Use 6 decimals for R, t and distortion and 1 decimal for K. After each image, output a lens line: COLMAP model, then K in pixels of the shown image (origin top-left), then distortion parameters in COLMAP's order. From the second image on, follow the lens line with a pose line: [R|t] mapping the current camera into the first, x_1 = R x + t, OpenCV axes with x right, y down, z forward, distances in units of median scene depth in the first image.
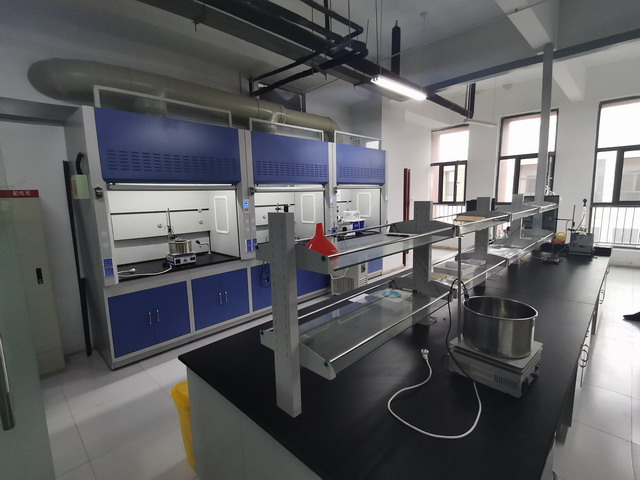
lens RADIAL K [[316.6, 0, 320.0], [0, 316.6, 240.0], [0, 0, 1]] dist [0.000311, 0.000069]
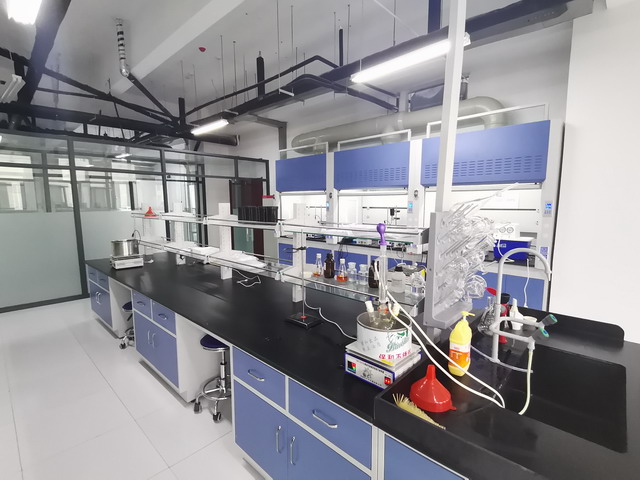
lens RADIAL K [[316.6, 0, 320.0], [0, 316.6, 240.0], [0, 0, 1]] dist [0.000311, 0.000069]
pose [[0.007330, 0.147547, -0.989028, 1.023289], [-0.144872, 0.978776, 0.144944, -0.131646], [0.989423, 0.142220, 0.028550, 0.798367]]
